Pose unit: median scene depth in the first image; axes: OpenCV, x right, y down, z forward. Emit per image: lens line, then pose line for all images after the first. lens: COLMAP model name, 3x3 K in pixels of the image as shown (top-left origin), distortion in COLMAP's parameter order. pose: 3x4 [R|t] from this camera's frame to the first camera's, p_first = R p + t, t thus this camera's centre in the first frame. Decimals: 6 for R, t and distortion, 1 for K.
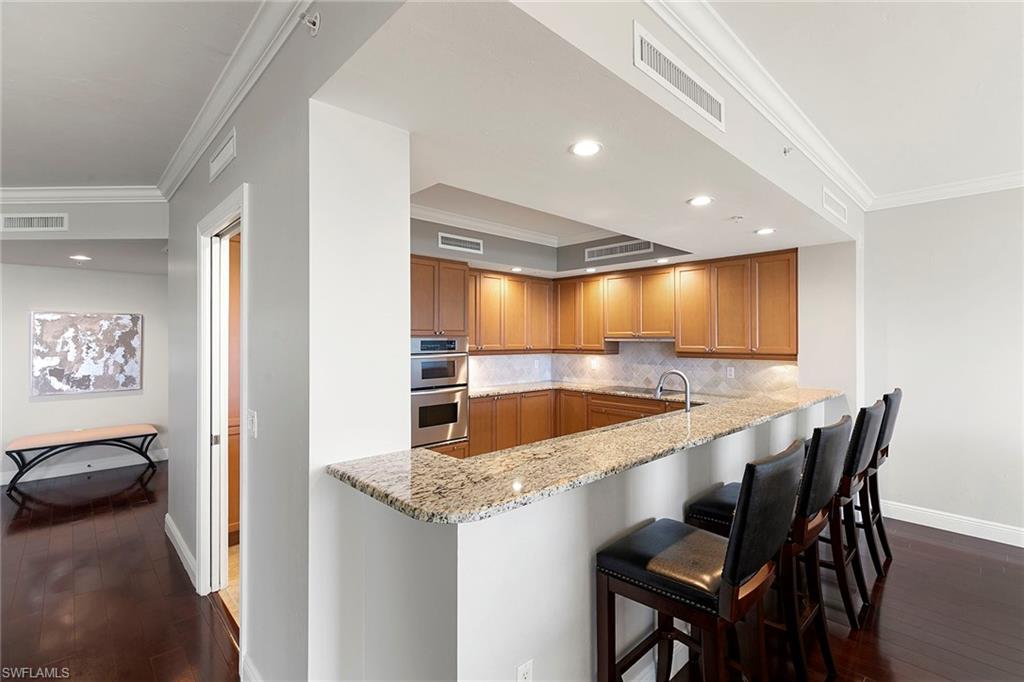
lens RADIAL K [[463.6, 0, 517.5], [0, 463.6, 337.3], [0, 0, 1]] dist [0.009718, -0.000021]
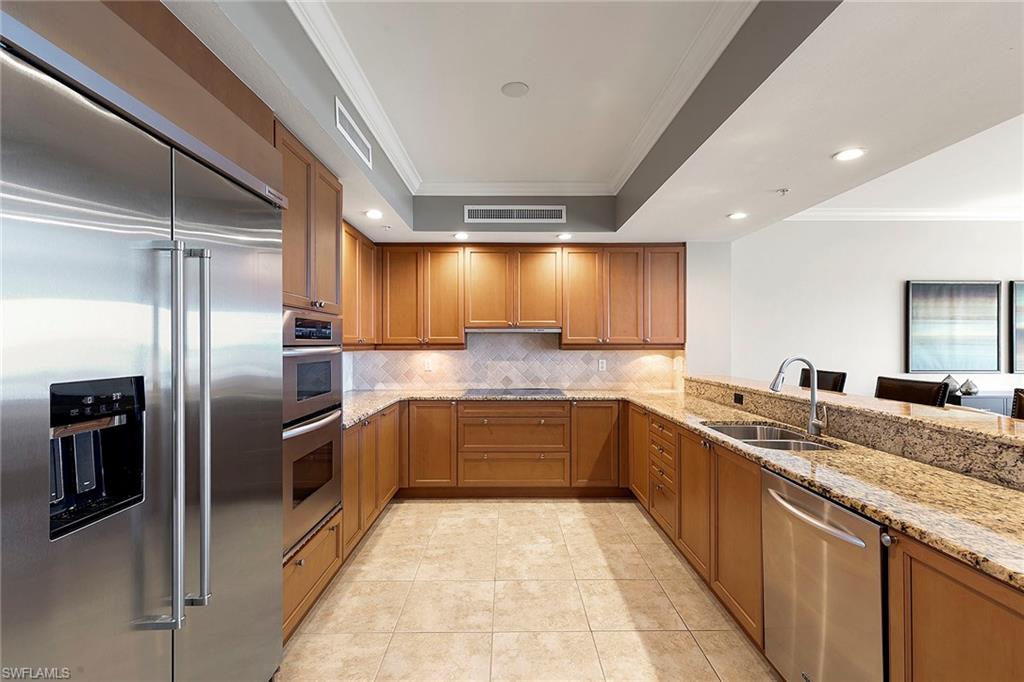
lens RADIAL K [[463.3, 0, 516.5], [0, 463.3, 342.1], [0, 0, 1]] dist [0.008461, -0.000256]
pose [[0.679382, 0.000223, 0.733785, -0.364632], [-0.001344, 0.999999, 0.000940, 0.027775], [-0.733784, -0.001625, 0.679381, 0.478257]]
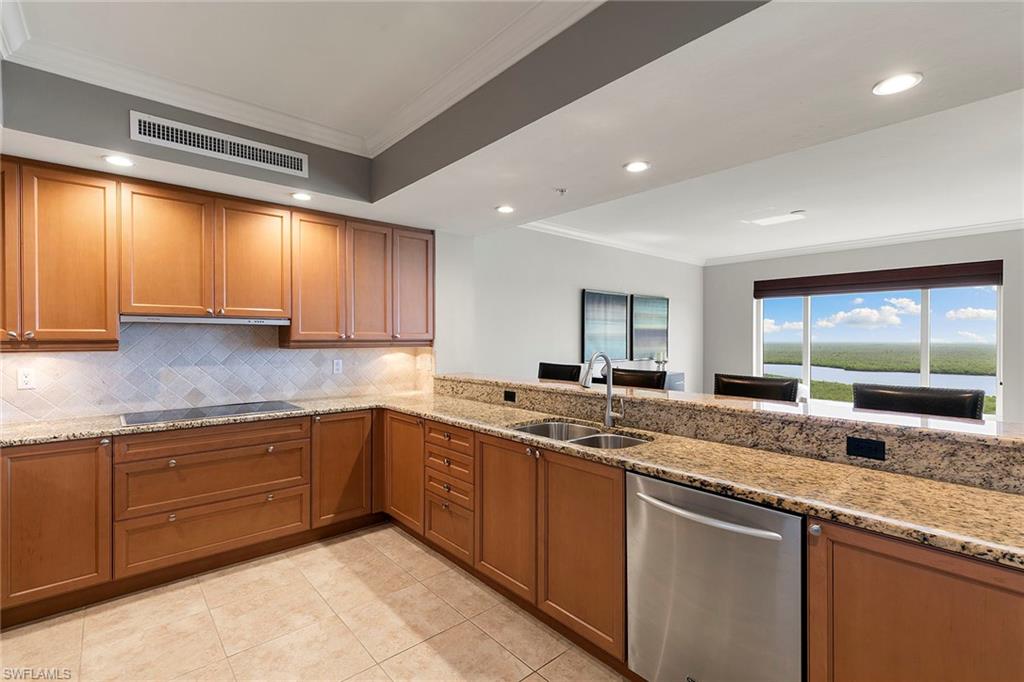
lens RADIAL K [[463.3, 0, 516.5], [0, 463.3, 342.1], [0, 0, 1]] dist [0.008461, -0.000256]
pose [[0.040338, -0.008275, 0.999152, -0.307473], [-0.002462, 0.999962, 0.008381, 0.027617], [-0.999183, -0.002798, 0.040317, 0.666923]]
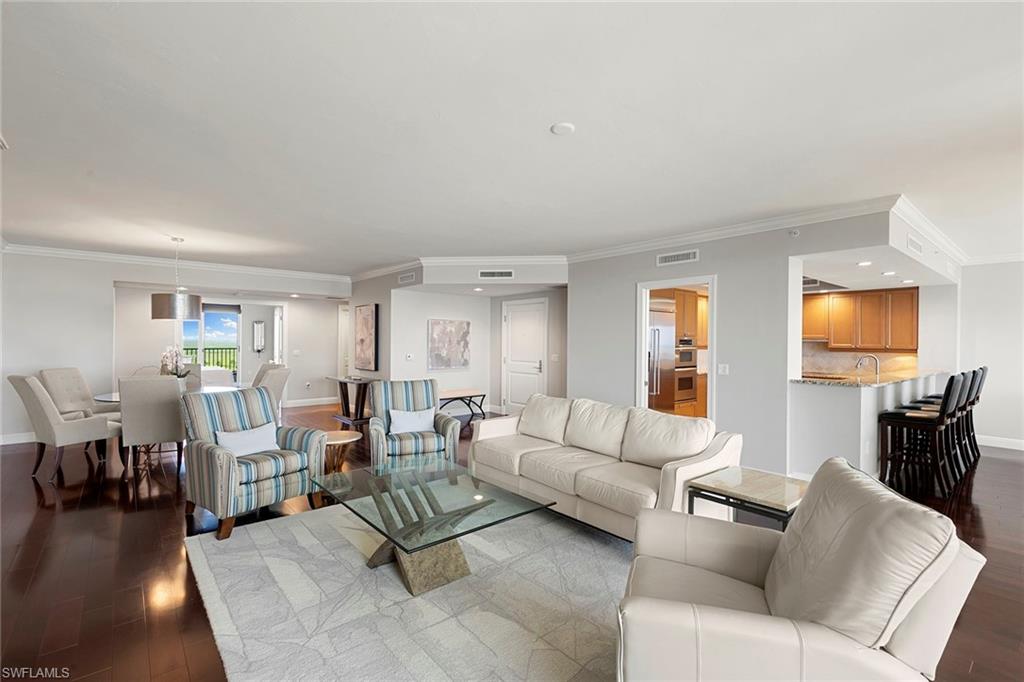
lens RADIAL K [[463.3, 0, 516.5], [0, 463.3, 342.1], [0, 0, 1]] dist [0.008461, -0.000256]
pose [[0.997893, 0.010698, -0.063992, -0.634015], [-0.010253, 0.999921, 0.007283, 0.010589], [0.064065, -0.006611, 0.997924, -0.668297]]
